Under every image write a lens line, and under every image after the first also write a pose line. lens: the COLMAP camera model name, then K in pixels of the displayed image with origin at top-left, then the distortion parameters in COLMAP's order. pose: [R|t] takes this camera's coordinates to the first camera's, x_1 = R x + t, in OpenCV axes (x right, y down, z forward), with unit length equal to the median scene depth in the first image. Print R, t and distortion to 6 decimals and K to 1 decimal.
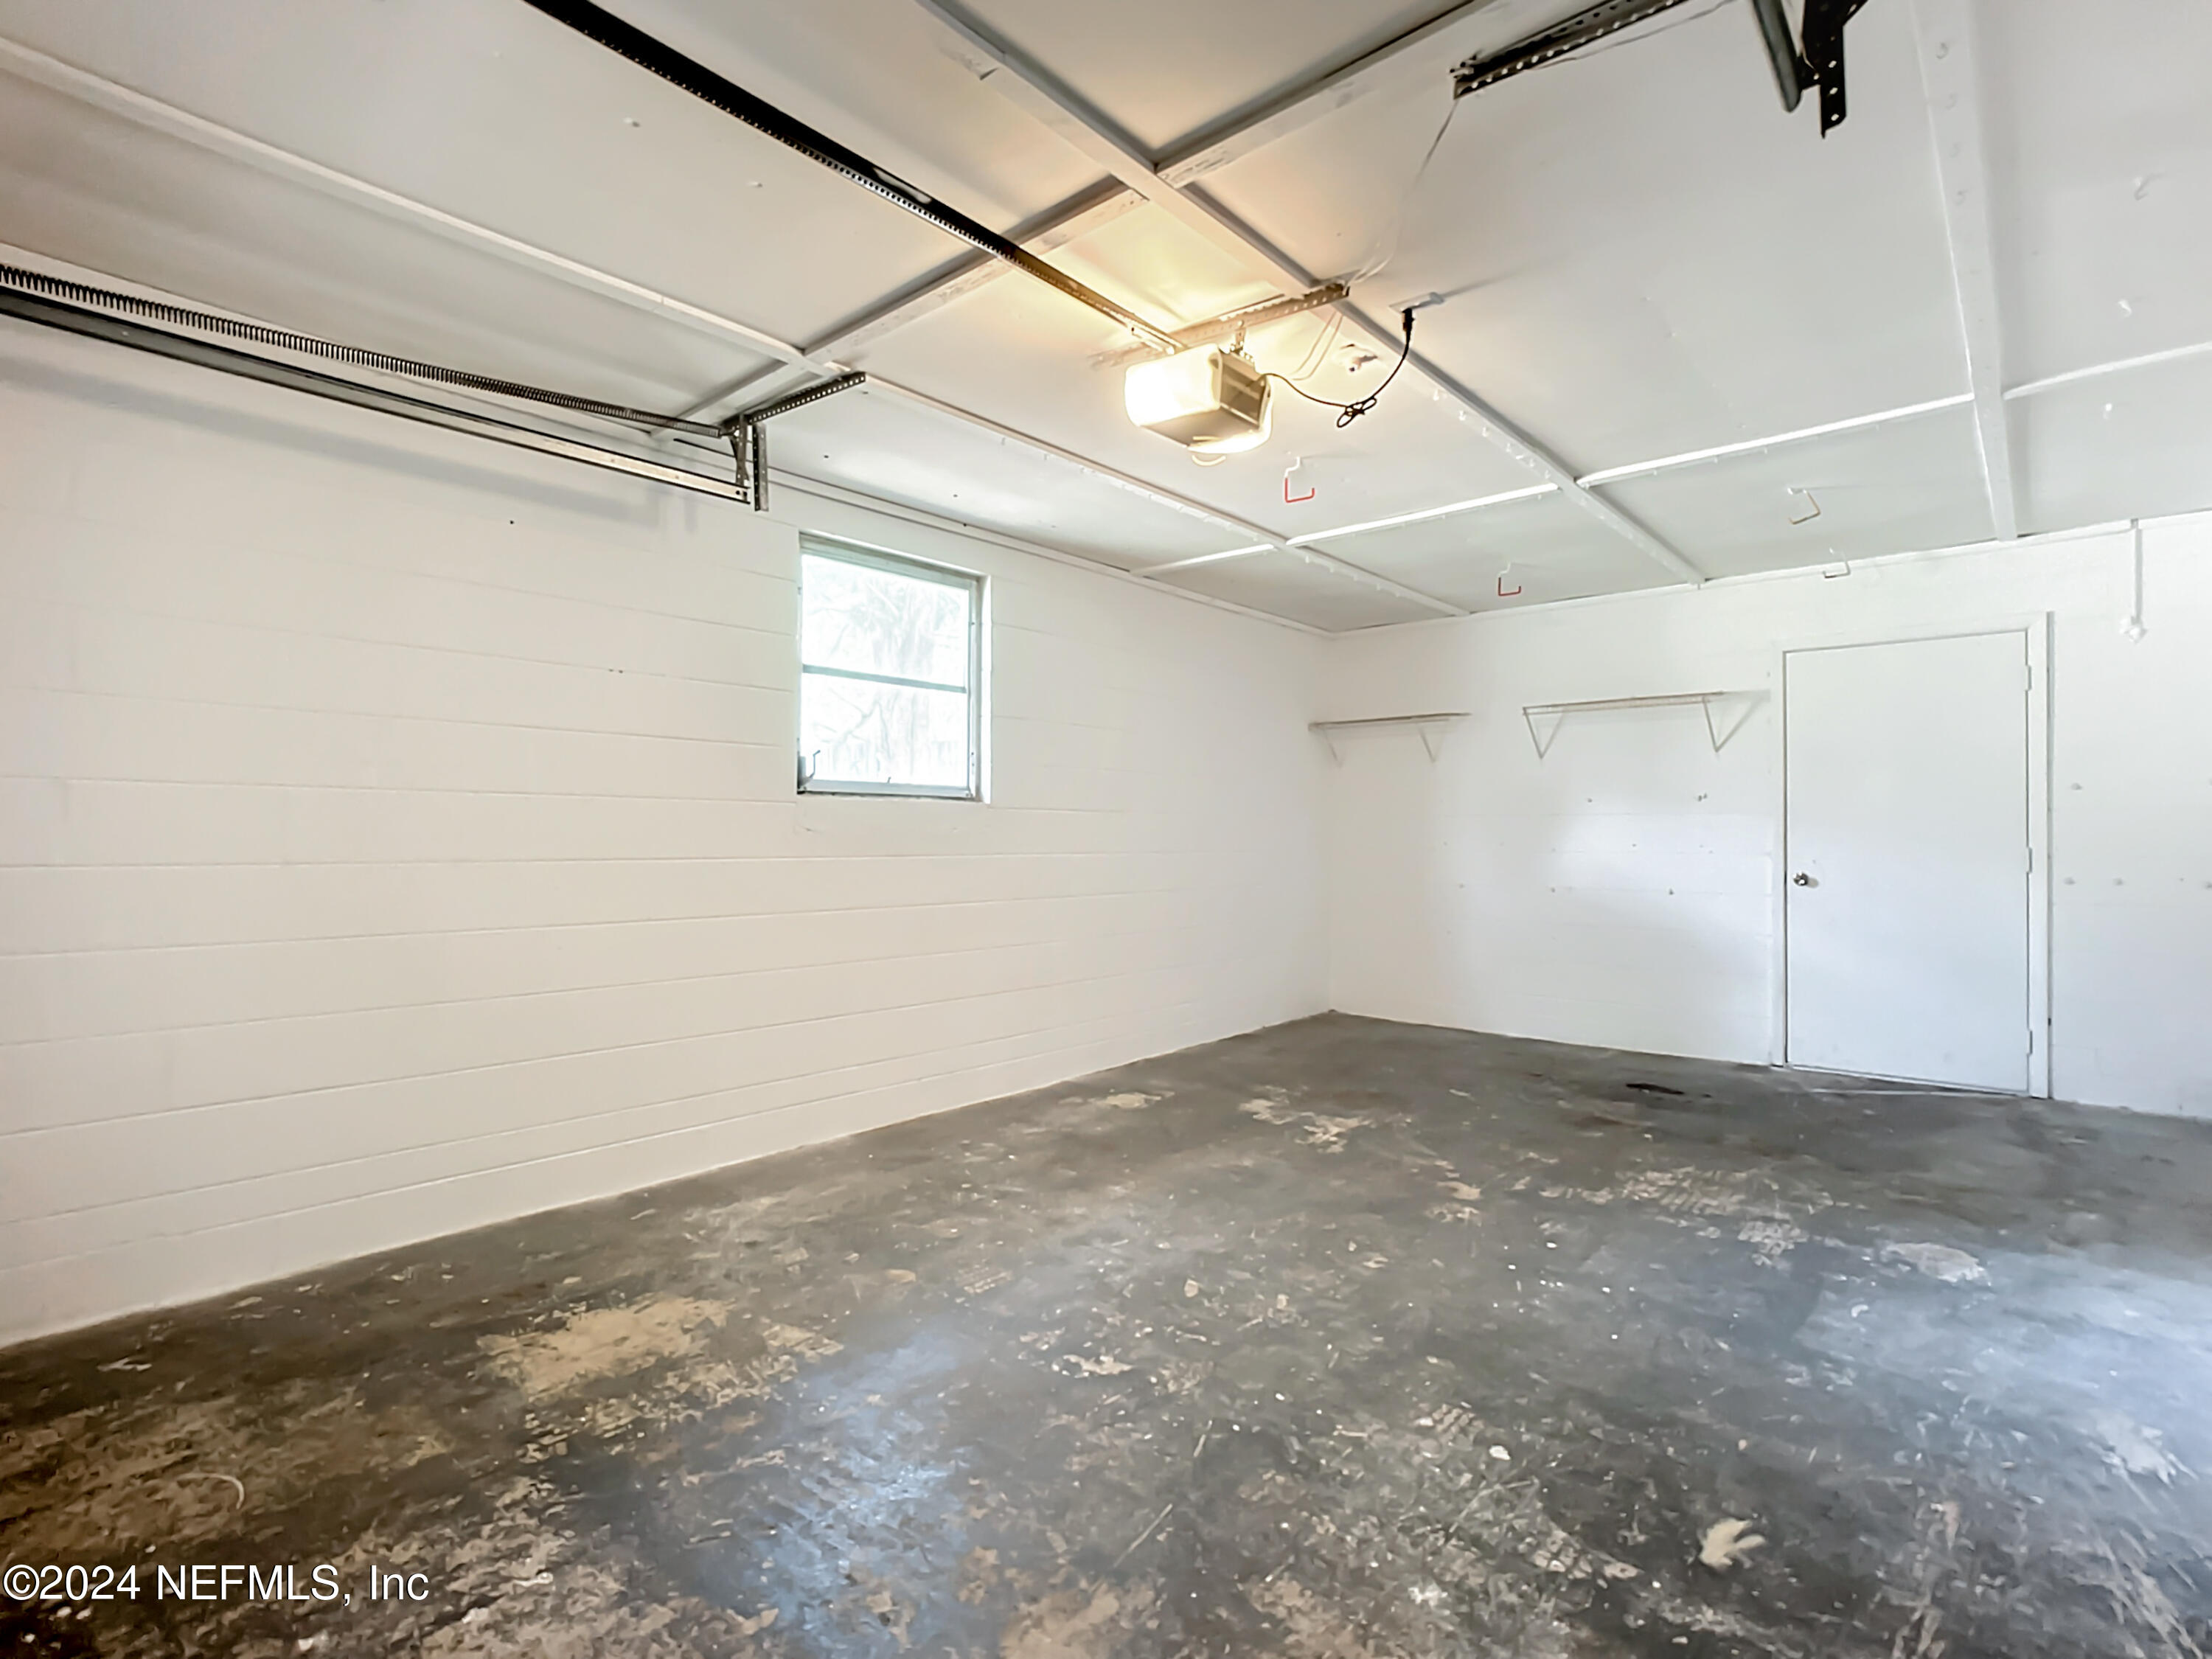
lens RADIAL K [[1043.0, 0, 1106.0], [0, 1043.0, 829.5], [0, 0, 1]] dist [-0.025071, -0.000150]
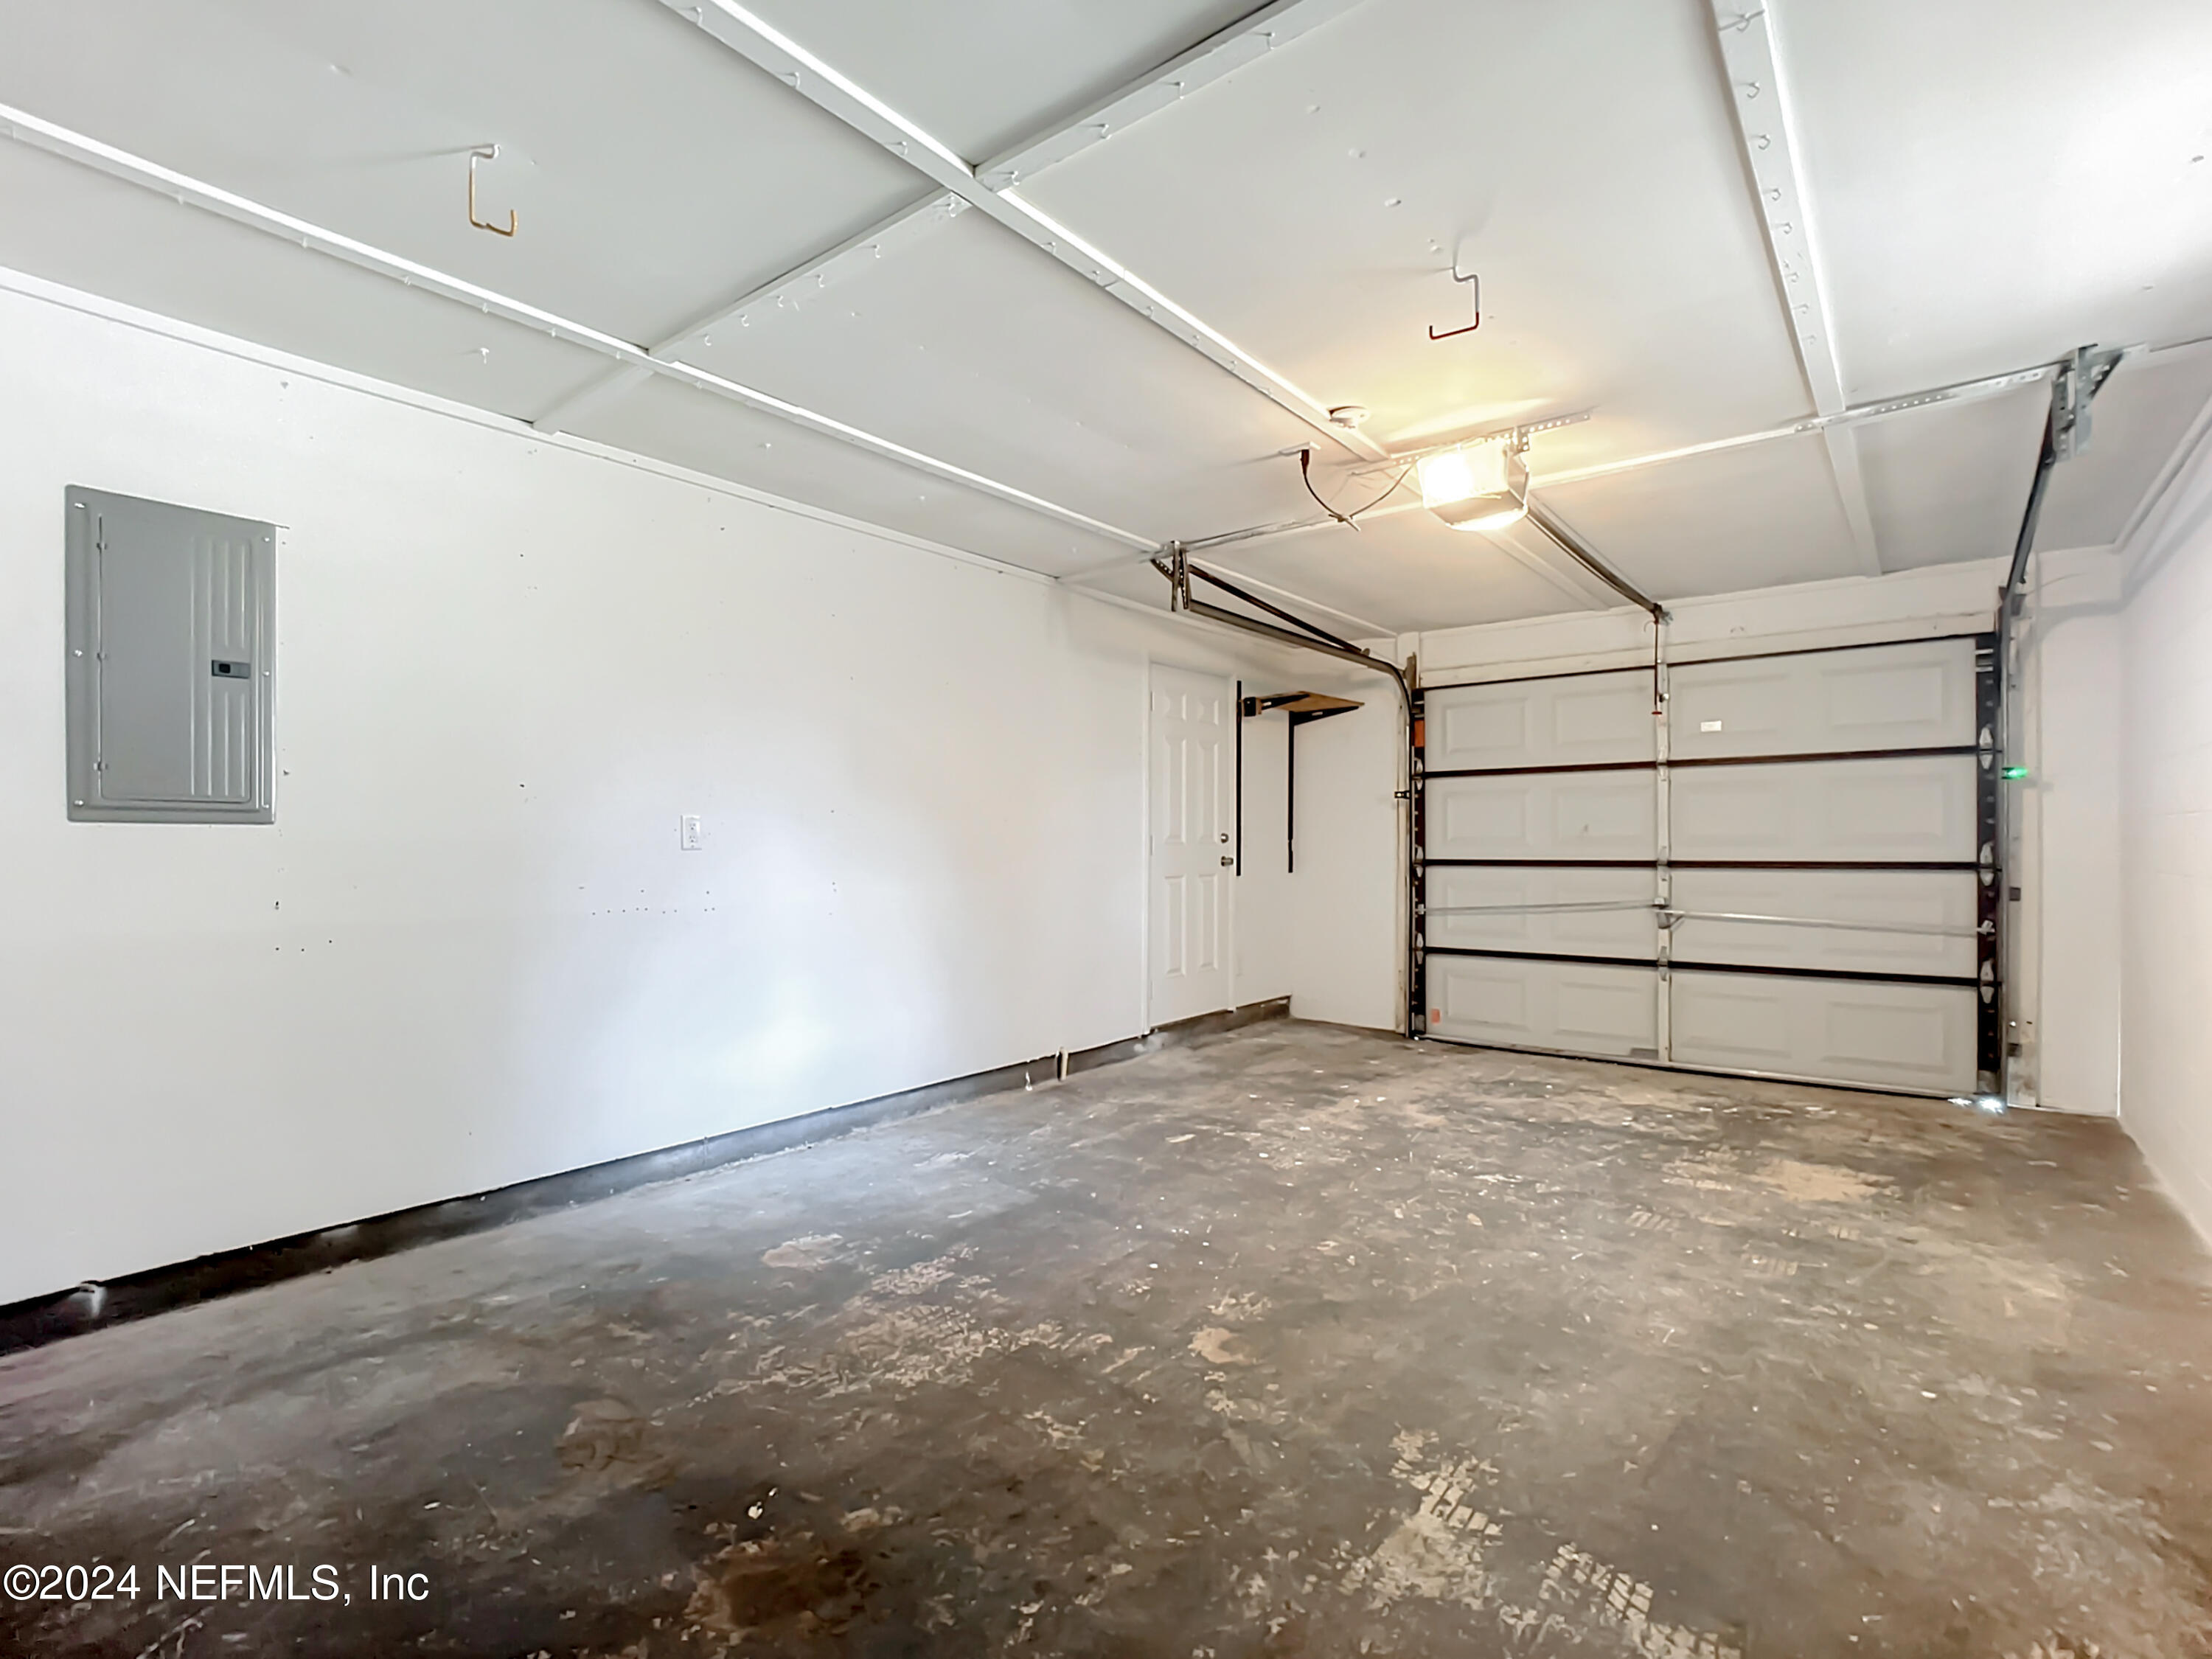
lens RADIAL K [[1043.0, 0, 1106.0], [0, 1043.0, 829.5], [0, 0, 1]] dist [-0.025071, -0.000150]
pose [[-0.998315, -0.001078, -0.058025, 0.554481], [-0.000317, 0.999914, -0.013124, -0.004919], [0.058035, -0.013083, -0.998229, 2.071883]]
